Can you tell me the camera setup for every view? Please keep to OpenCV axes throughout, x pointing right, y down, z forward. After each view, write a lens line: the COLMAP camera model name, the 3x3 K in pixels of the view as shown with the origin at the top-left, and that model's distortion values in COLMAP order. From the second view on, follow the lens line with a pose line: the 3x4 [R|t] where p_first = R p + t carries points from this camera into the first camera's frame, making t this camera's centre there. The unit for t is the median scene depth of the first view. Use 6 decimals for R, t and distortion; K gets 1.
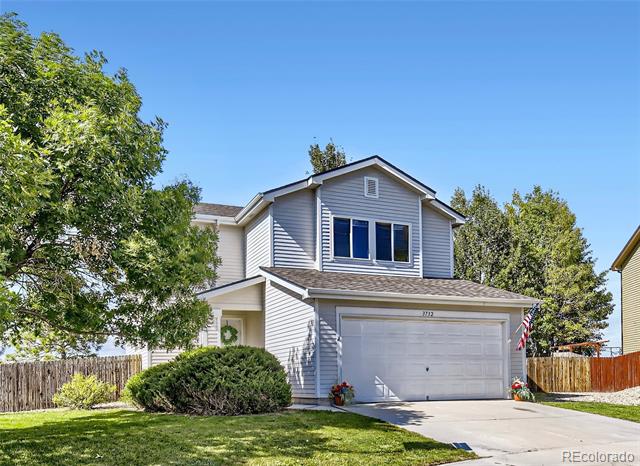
lens RADIAL K [[664.7, 0, 320.0], [0, 664.7, 234.0], [0, 0, 1]] dist [-0.007142, 0.000000]
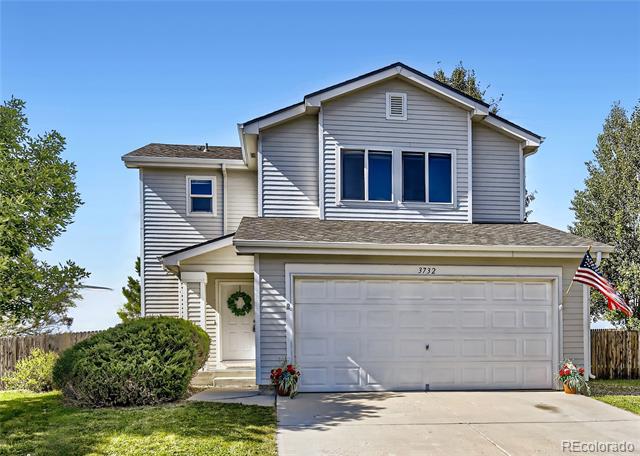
lens RADIAL K [[732.5, 0, 320.0], [0, 732.5, 227.5], [0, 0, 1]] dist [-0.018933, 0.000000]
pose [[0.955618, -0.042920, -0.291464, 0.241001], [0.057229, 0.997529, 0.040743, 0.029686], [0.288995, -0.055615, 0.955714, 0.182022]]
